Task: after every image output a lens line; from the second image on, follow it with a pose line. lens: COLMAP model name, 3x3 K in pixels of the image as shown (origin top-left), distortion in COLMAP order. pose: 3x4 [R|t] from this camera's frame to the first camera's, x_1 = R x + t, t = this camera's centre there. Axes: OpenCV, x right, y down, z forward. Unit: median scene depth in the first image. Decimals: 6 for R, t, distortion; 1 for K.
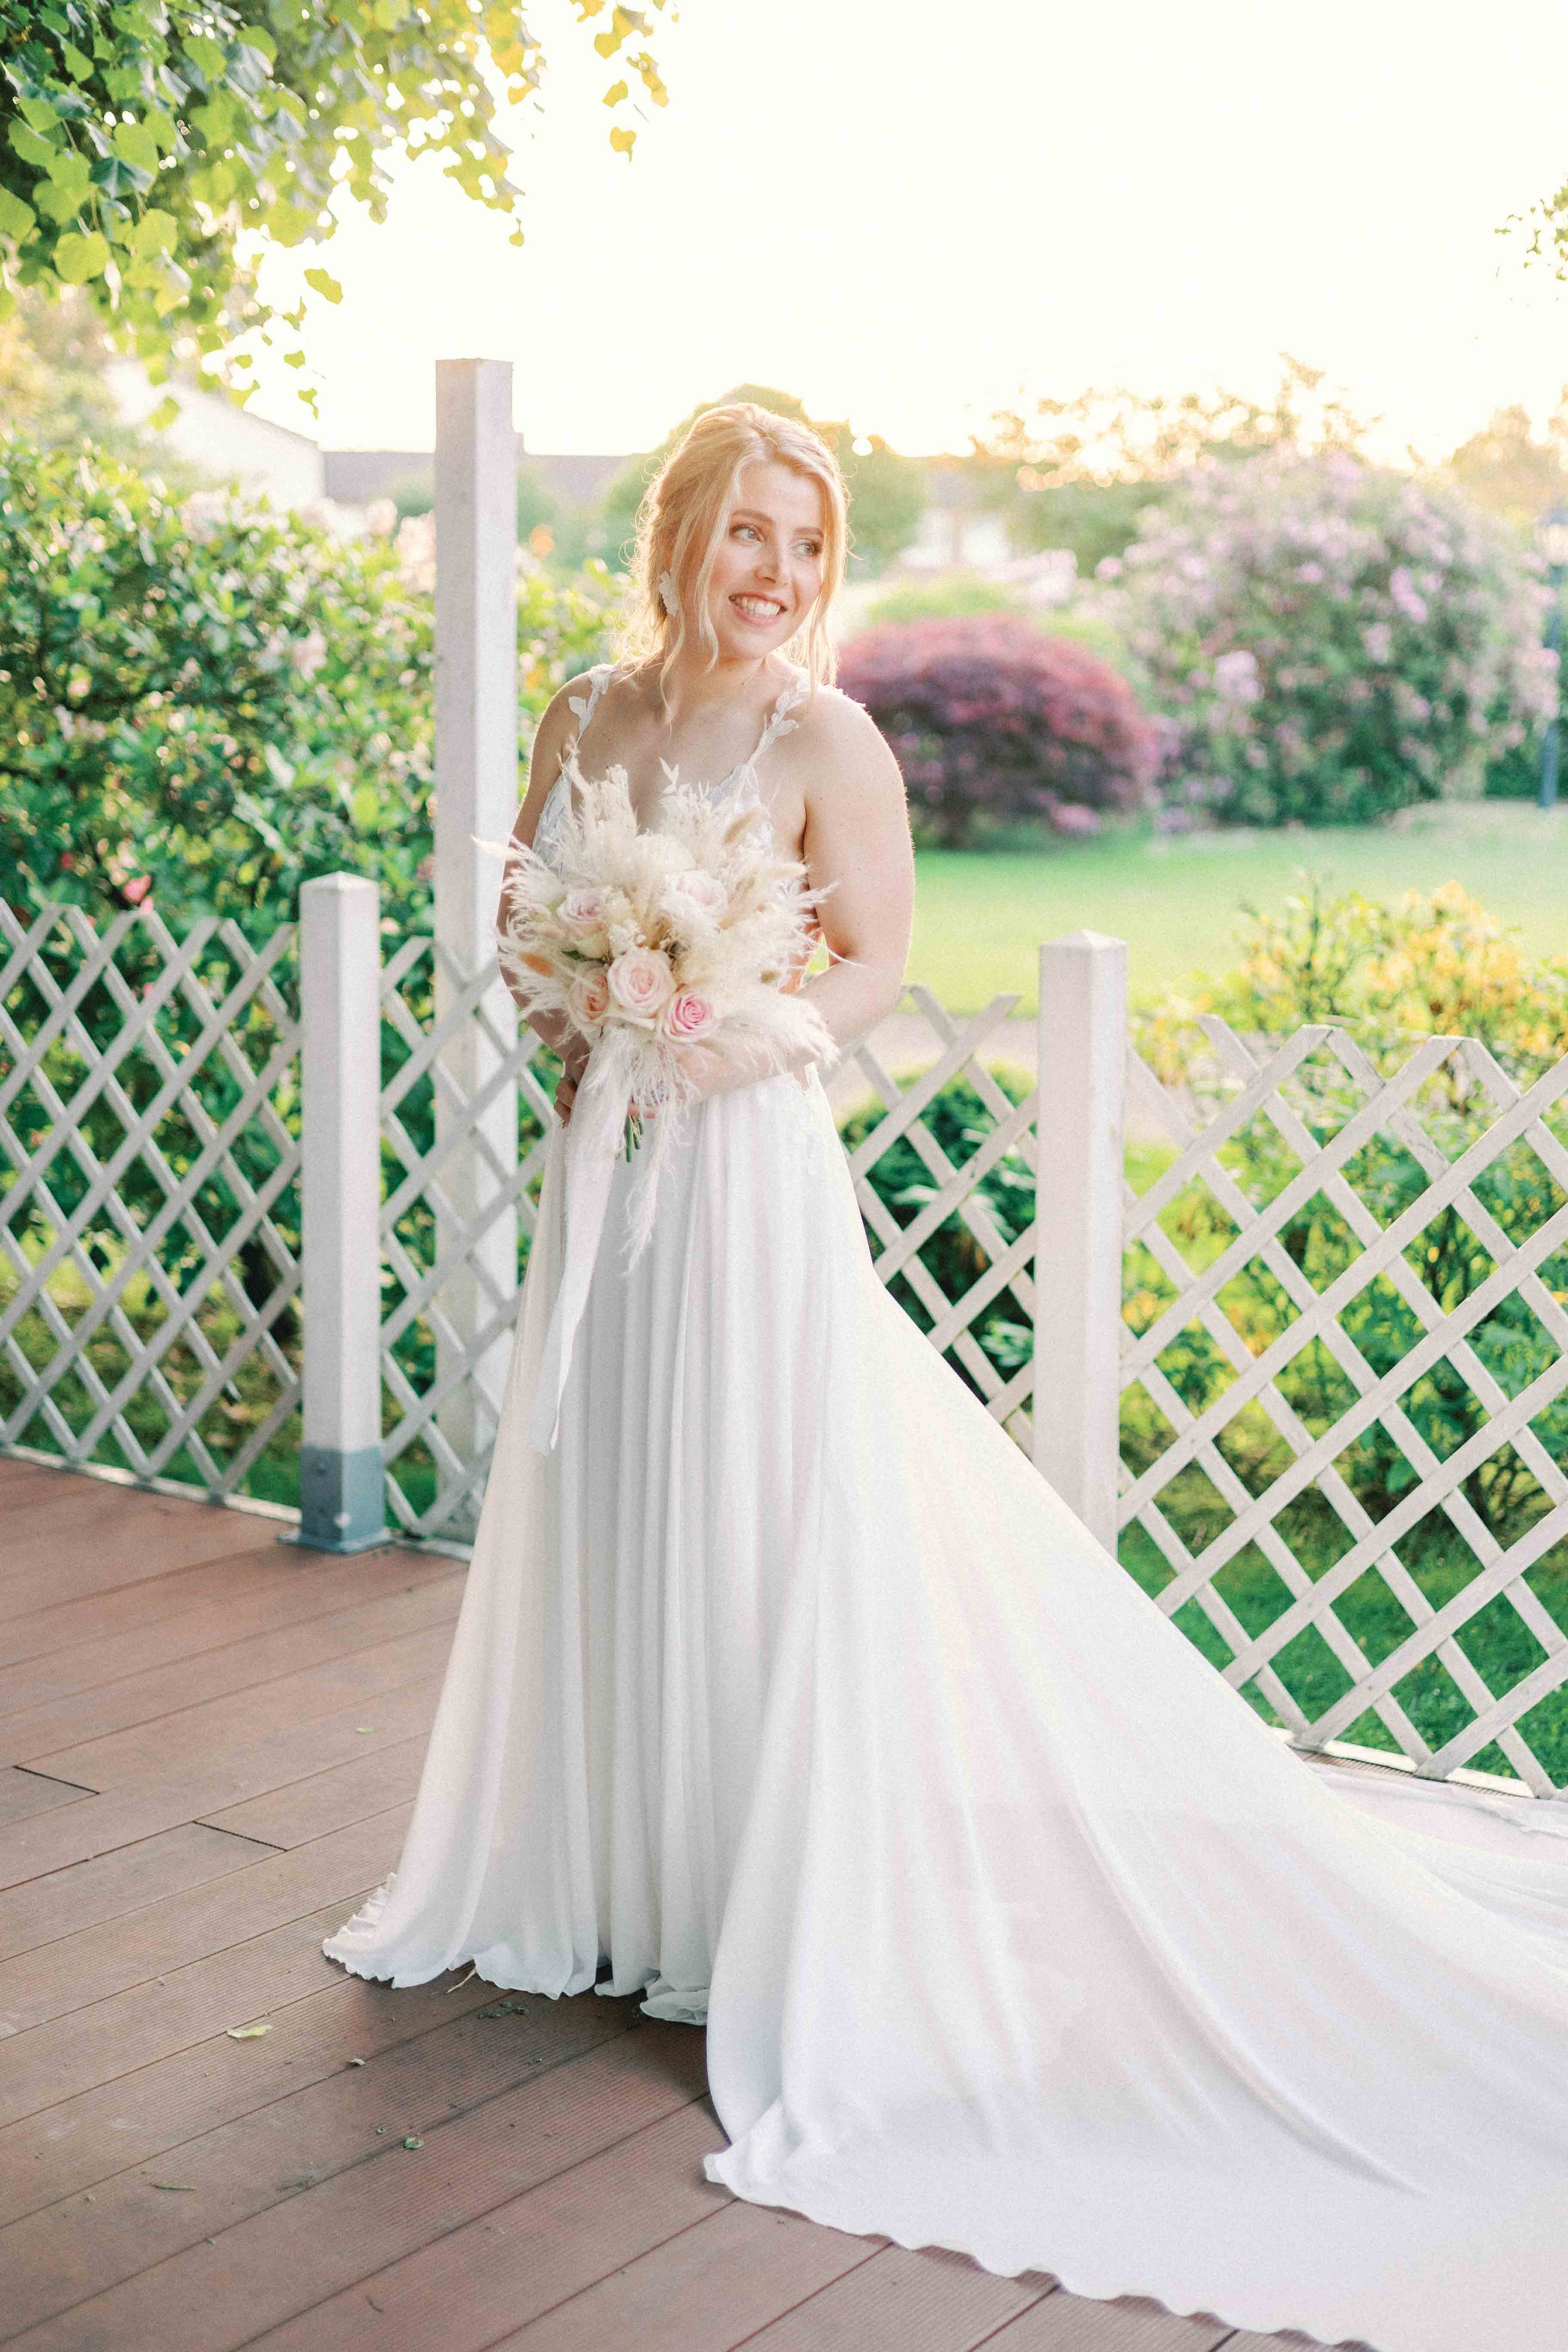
lens RADIAL K [[3465.5, 0, 708.8], [0, 3465.5, 1112.4], [0, 0, 1]] dist [-0.001756, 0.069136]
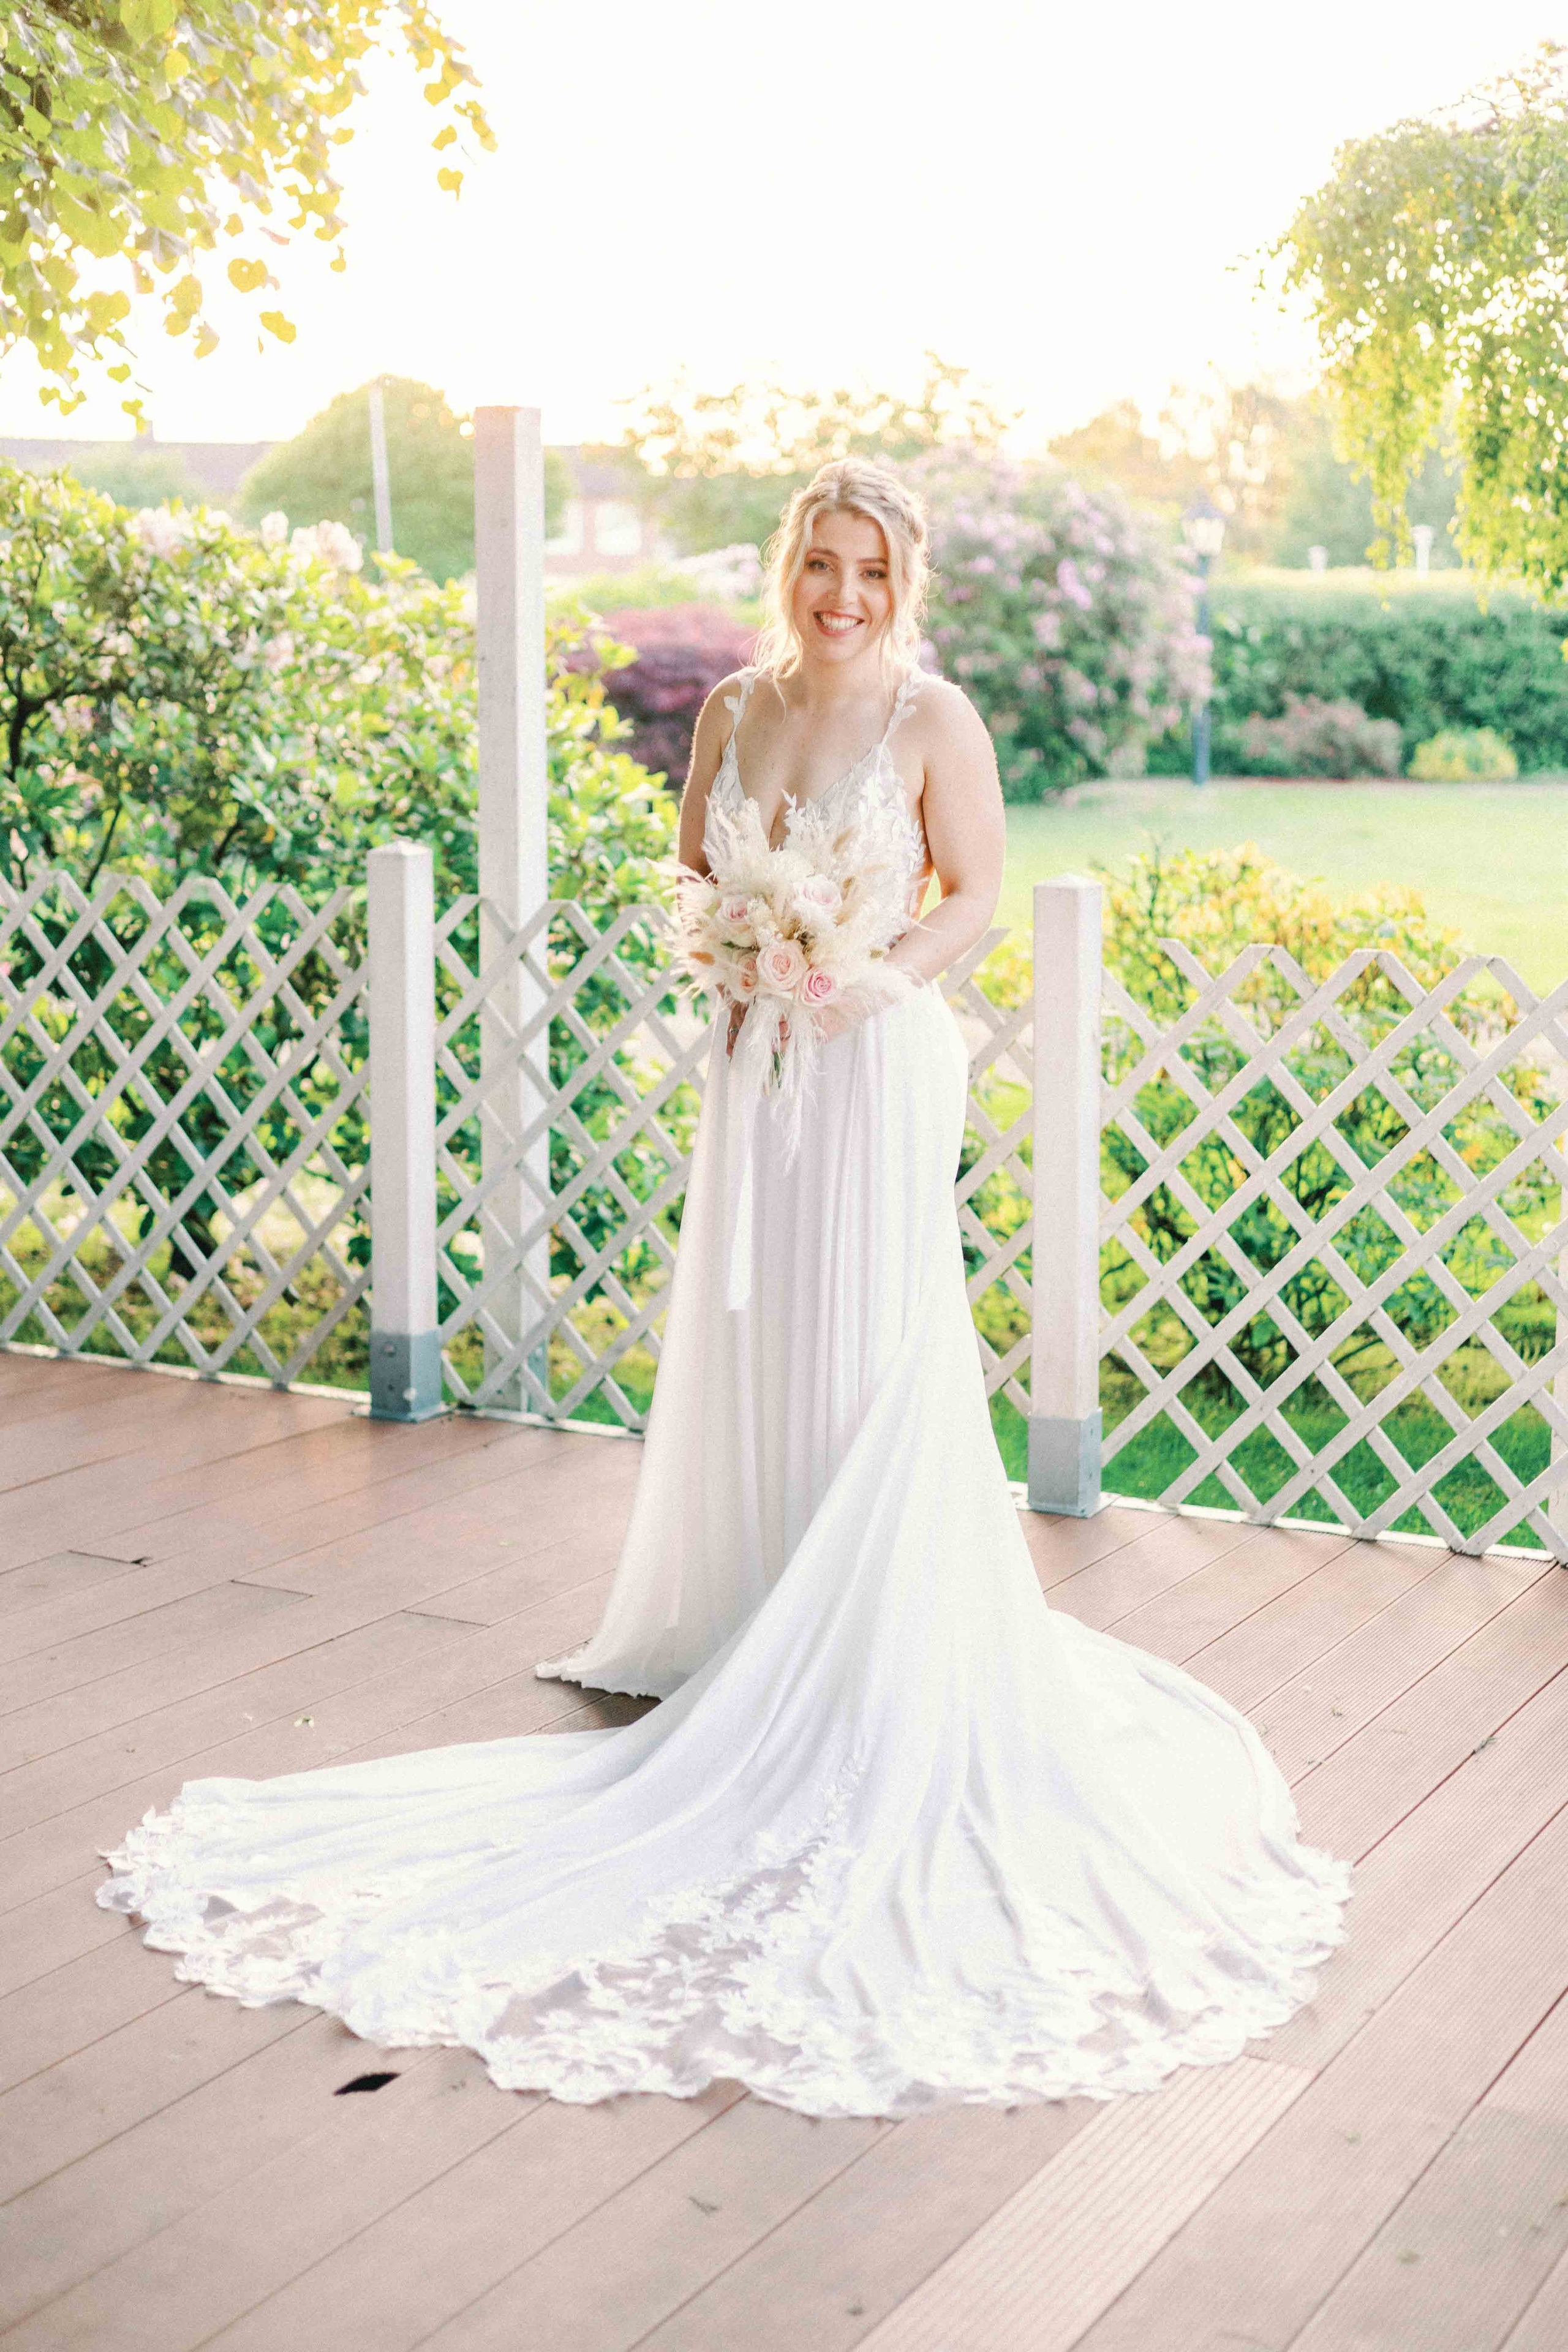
lens RADIAL K [[3480.1, 0, 858.2], [0, 3480.1, 1039.8], [0, 0, 1]] dist [0.019264, -0.004133]
pose [[0.988256, -0.024743, 0.150791, -0.102112], [0.027382, 0.999506, -0.015447, 0.015988], [-0.150334, 0.019395, 0.988445, -0.145364]]
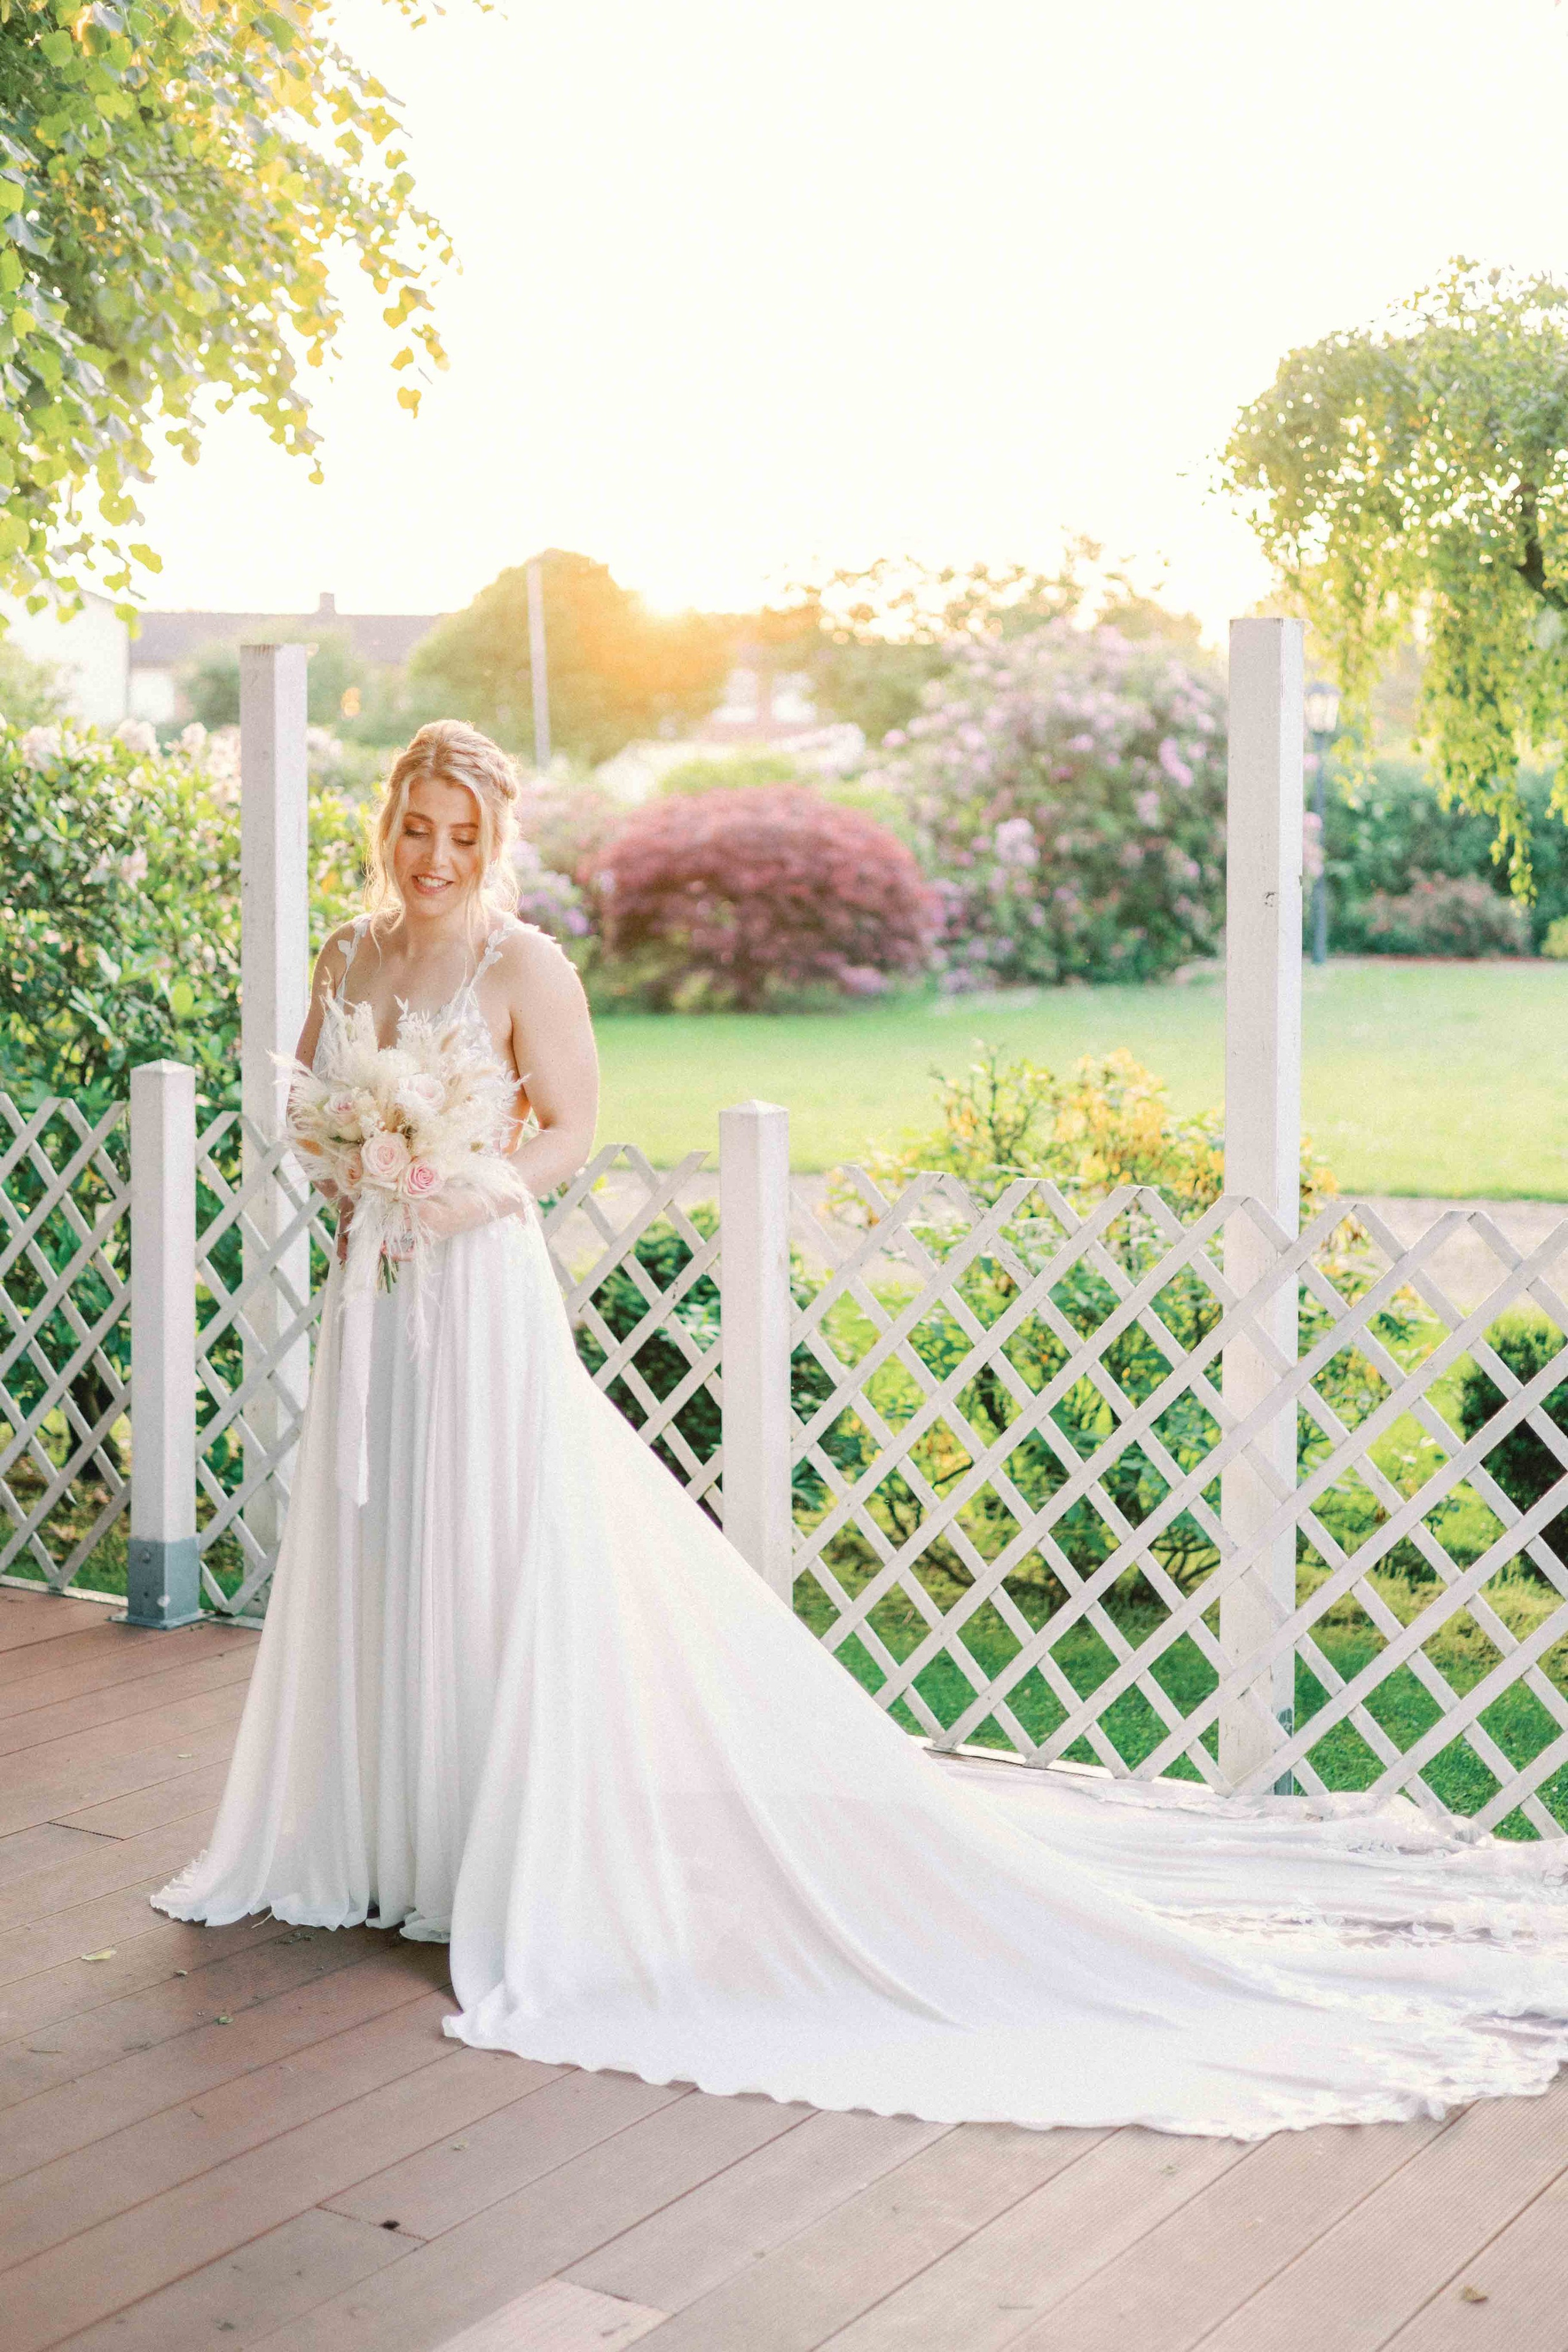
lens RADIAL K [[3545.2, 0, 774.6], [0, 3545.2, 858.7], [0, 0, 1]] dist [-0.000543, 0.045308]
pose [[0.997453, -0.009343, 0.070715, 0.015765], [0.017508, 0.993125, -0.115746, 0.006829], [-0.069148, 0.116689, 0.990758, -0.199082]]
